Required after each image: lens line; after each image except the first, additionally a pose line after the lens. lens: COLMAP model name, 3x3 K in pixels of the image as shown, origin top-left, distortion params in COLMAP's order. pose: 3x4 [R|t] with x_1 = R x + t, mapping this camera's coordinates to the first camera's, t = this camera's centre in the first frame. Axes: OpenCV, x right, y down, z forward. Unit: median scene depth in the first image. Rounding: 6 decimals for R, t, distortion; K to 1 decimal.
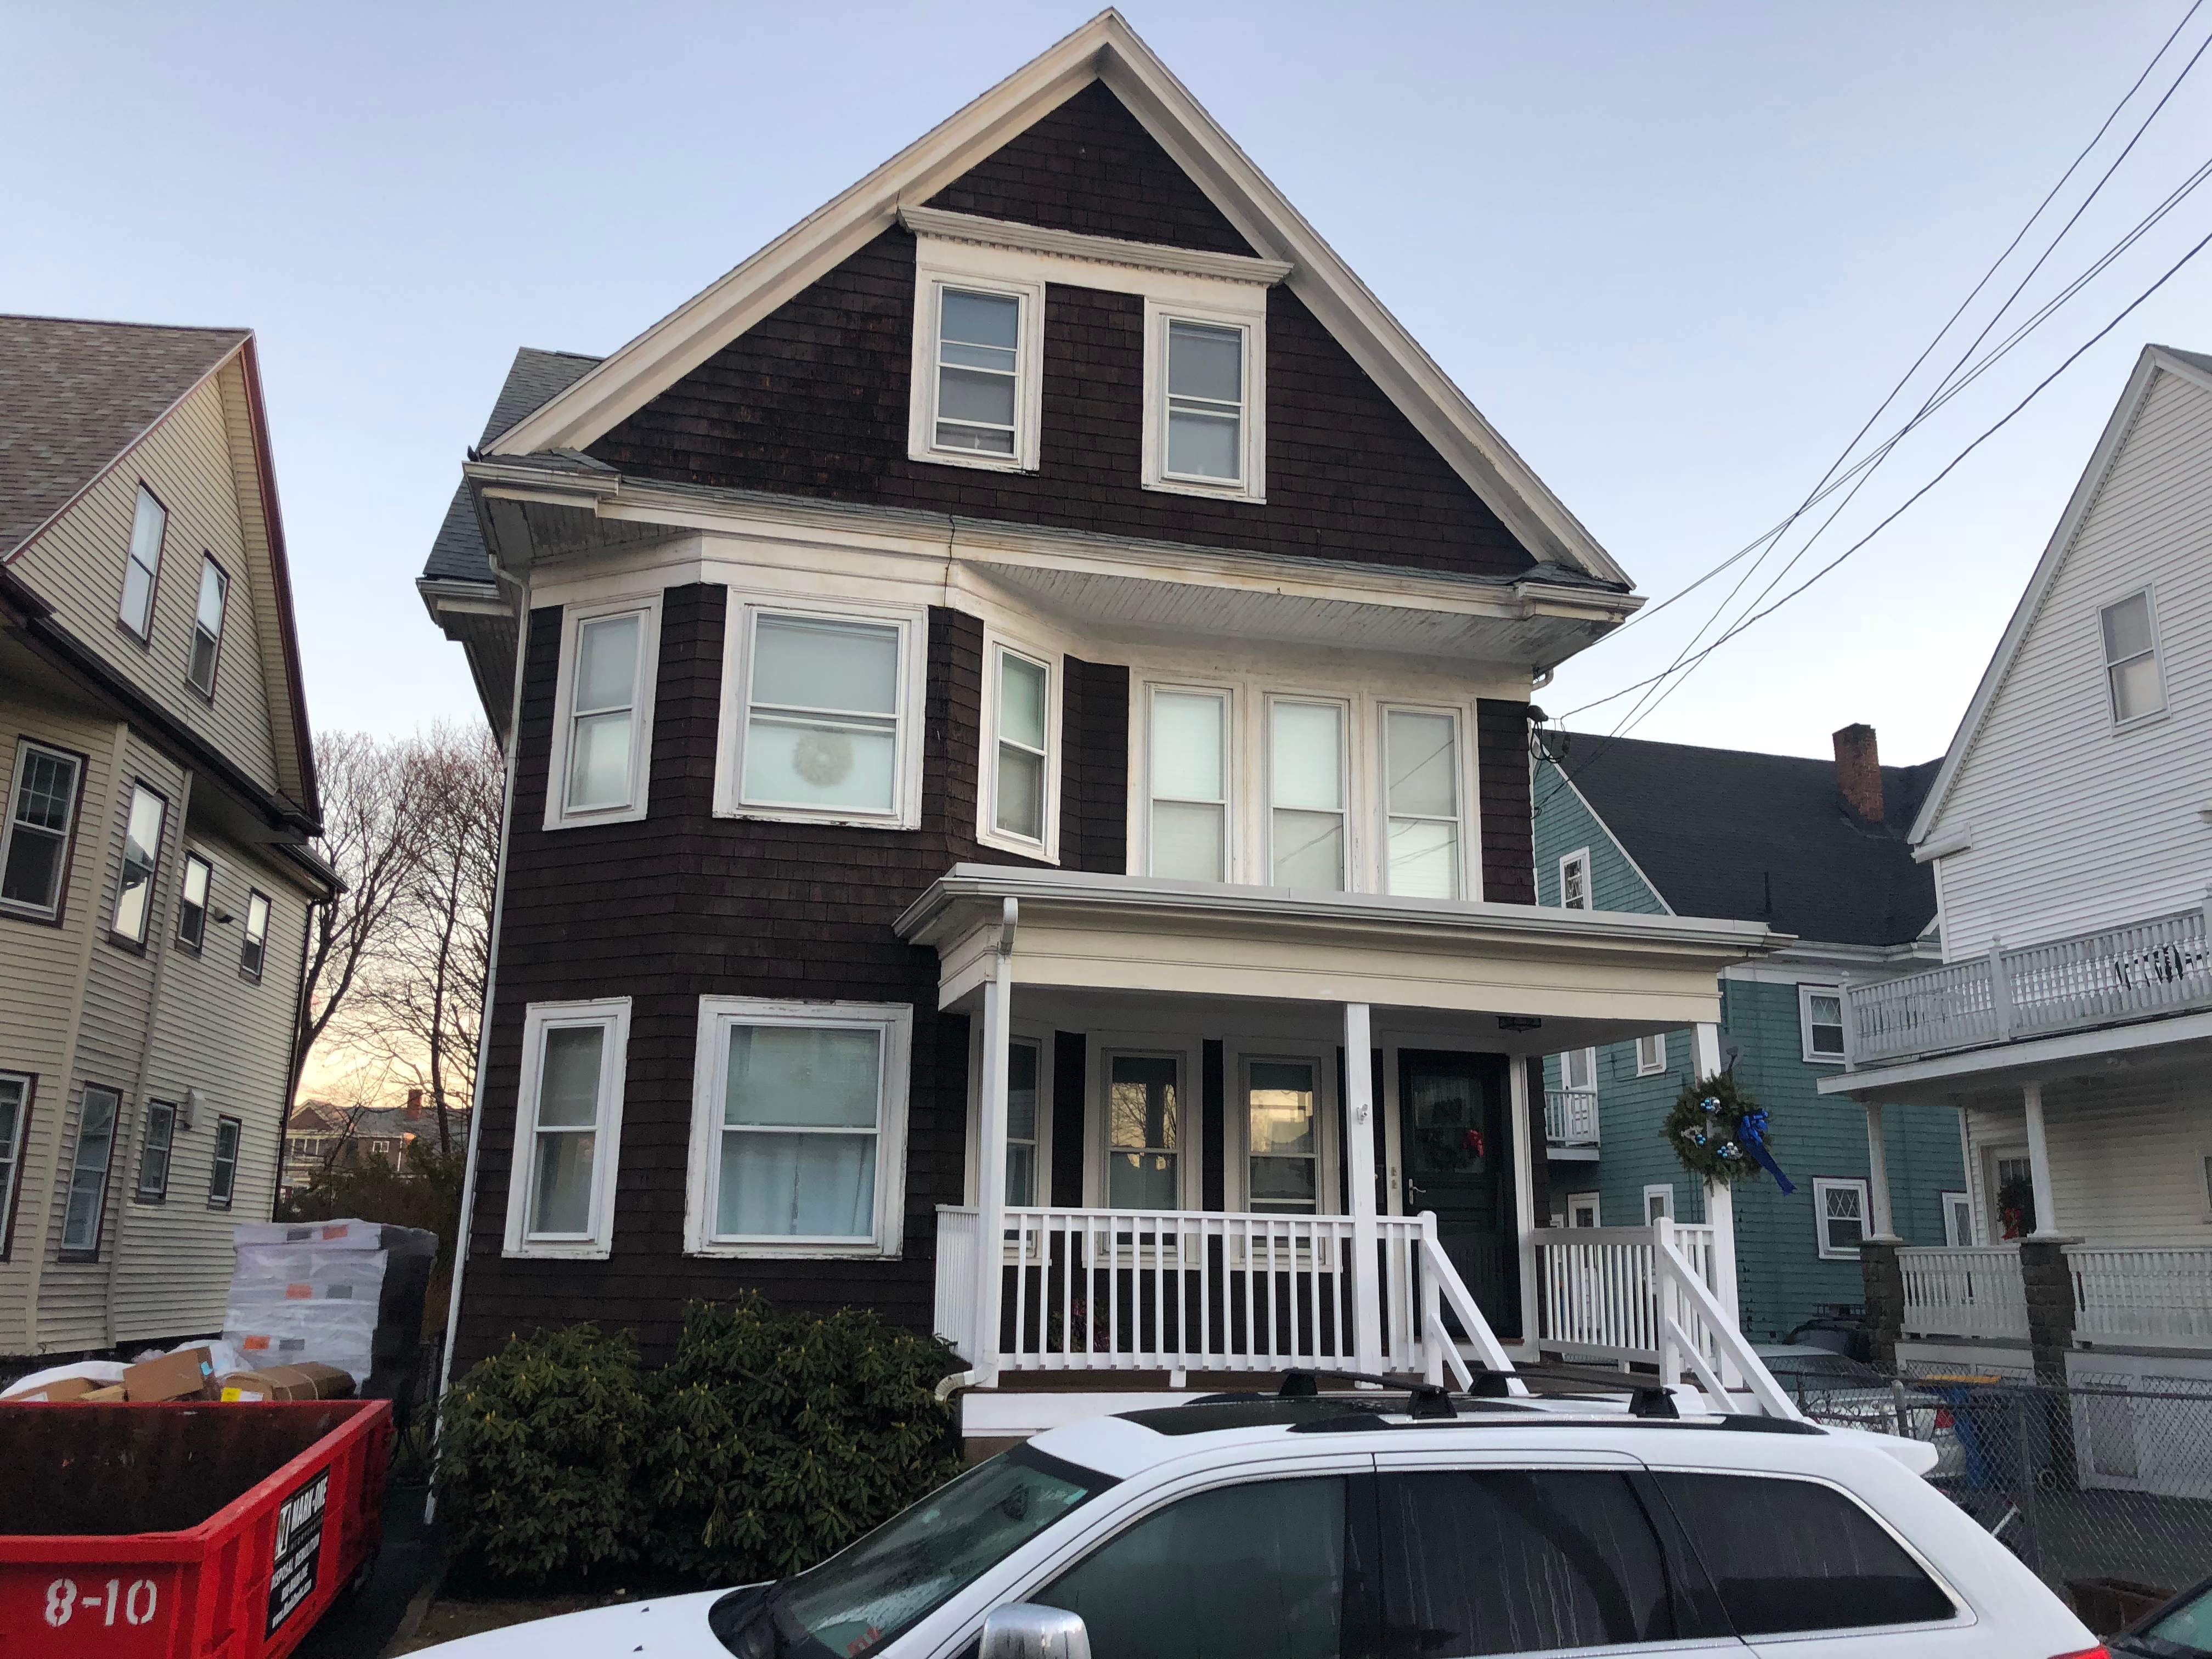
lens RADIAL K [[1791.6, 0, 1099.0], [0, 1791.6, 824.2], [0, 0, 1]] dist [0.055397, -0.057767]
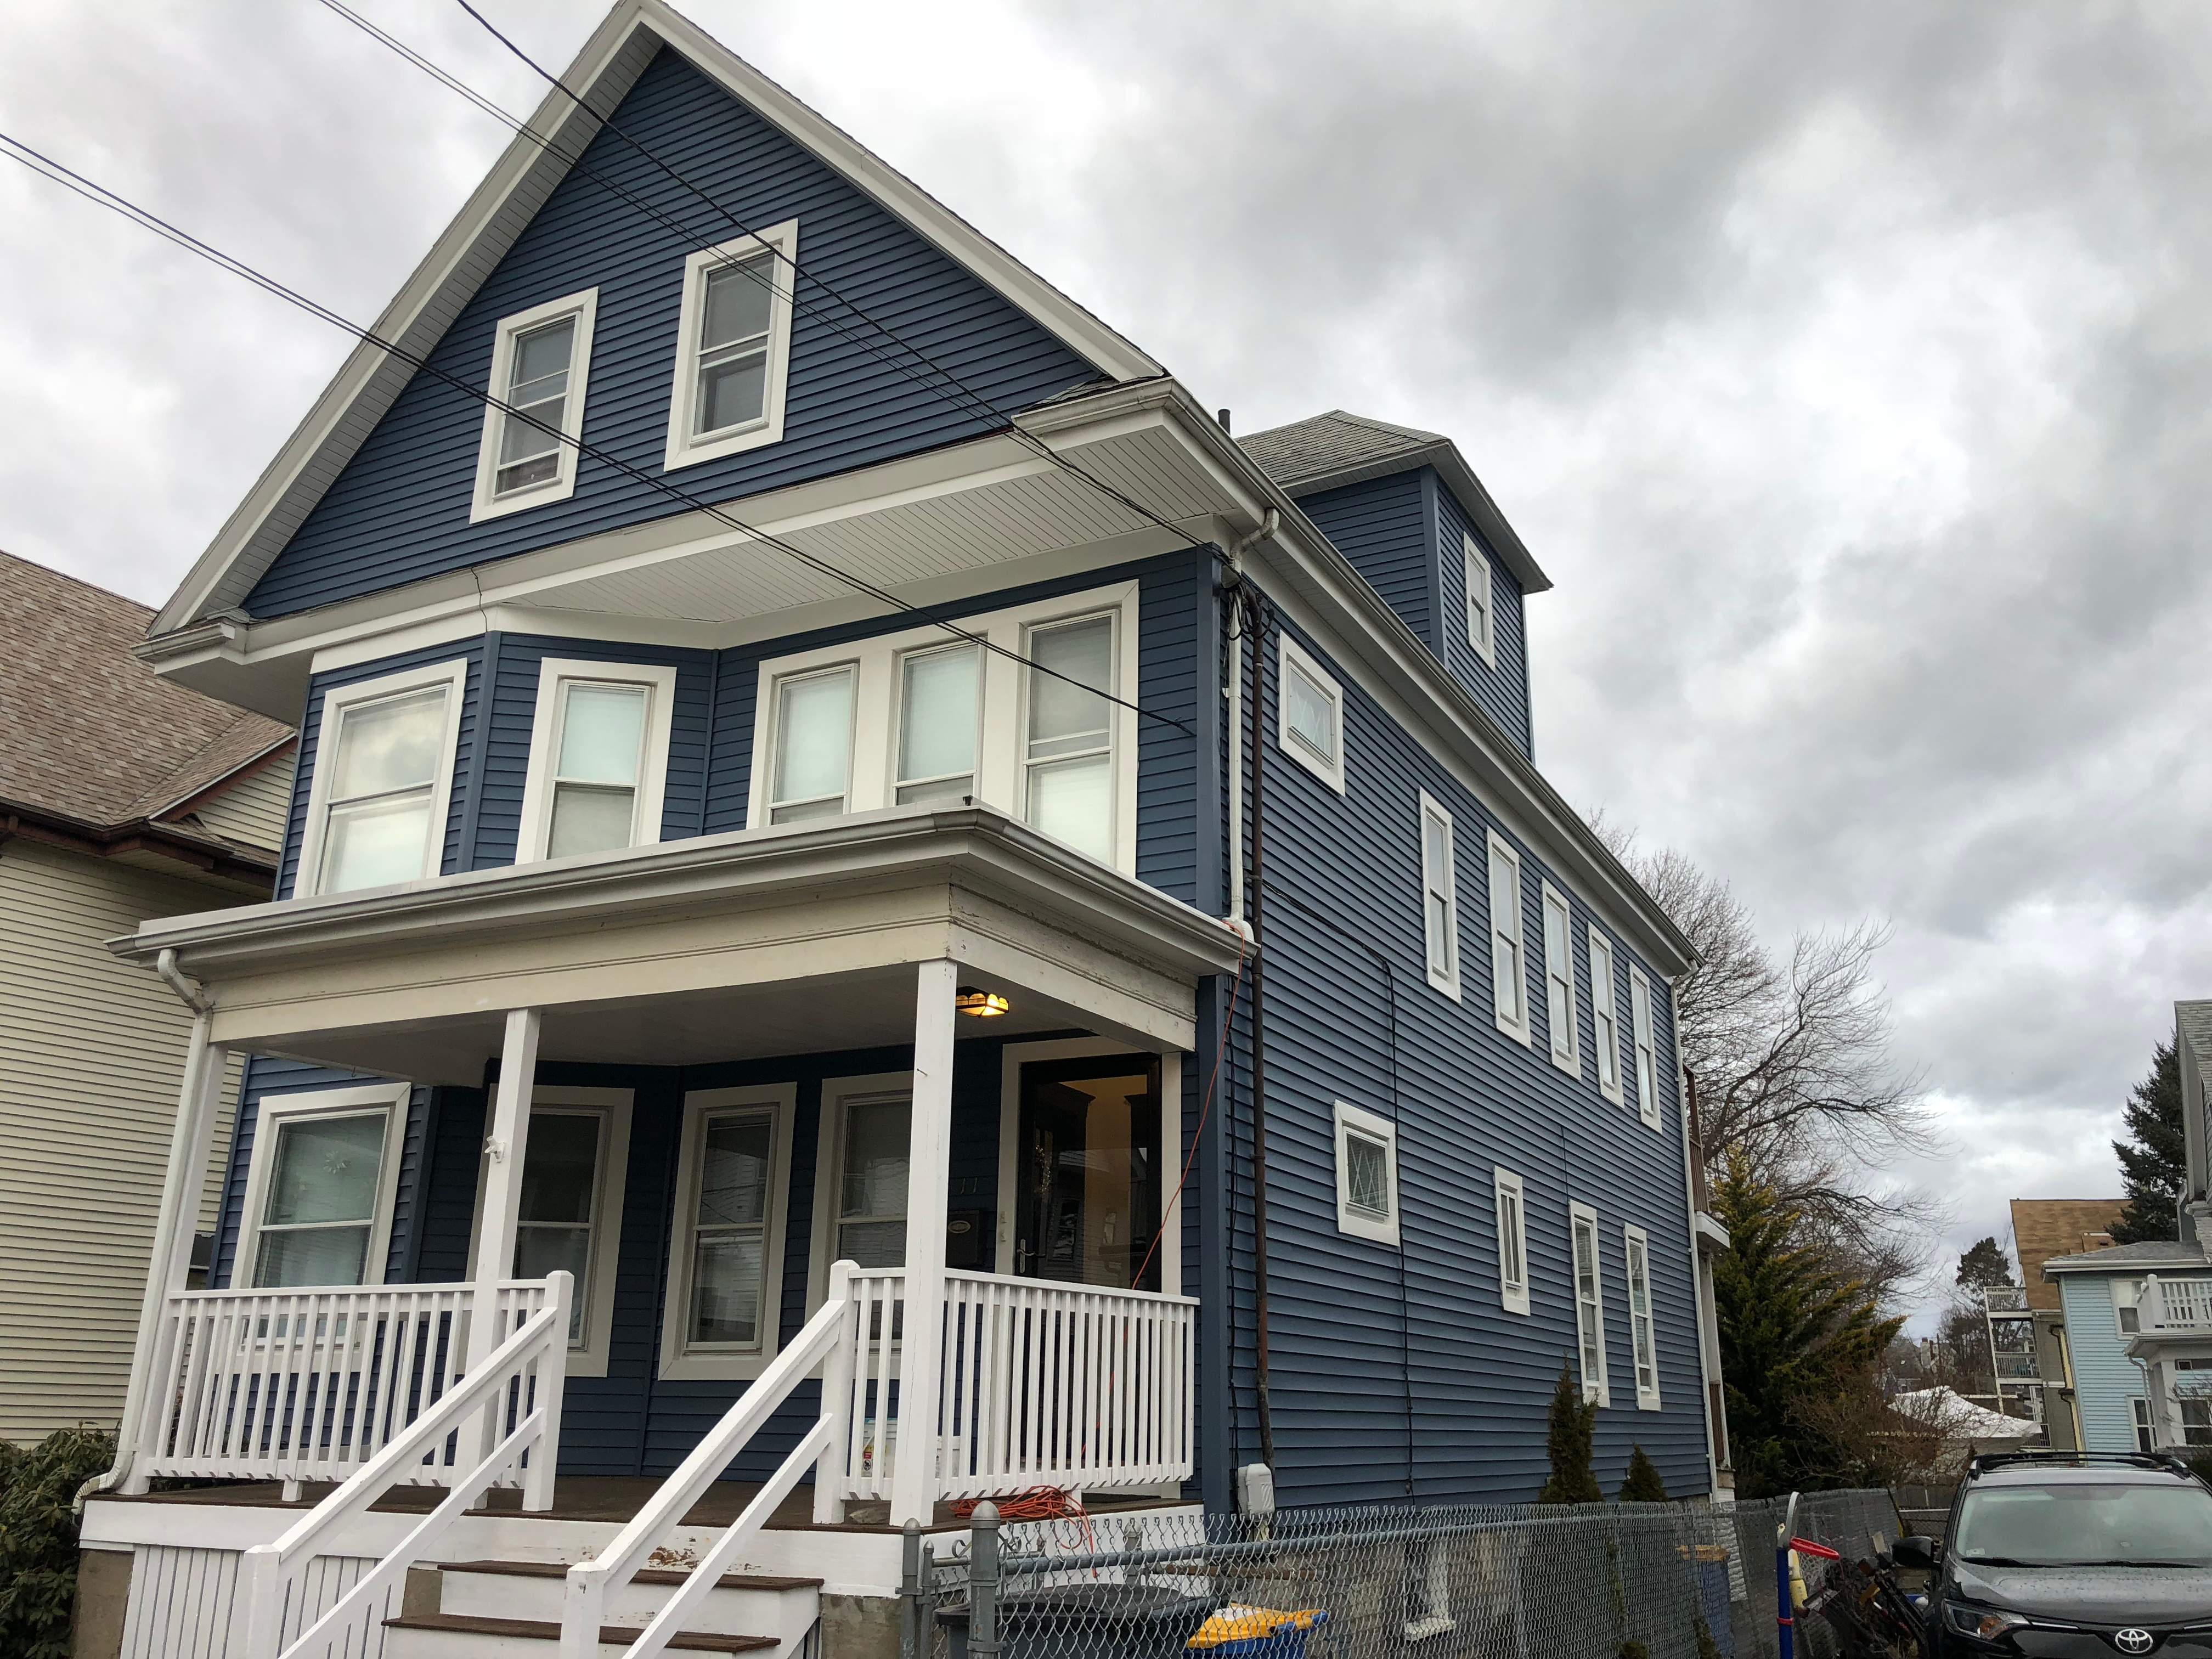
lens RADIAL K [[1791.6, 0, 1105.9], [0, 1791.6, 834.5], [0, 0, 1]] dist [0.055397, -0.057767]
pose [[0.759086, -0.203400, -0.618399, 0.684088], [0.154107, 0.979080, -0.132867, 0.137363], [0.632487, 0.005558, 0.774551, 0.447298]]
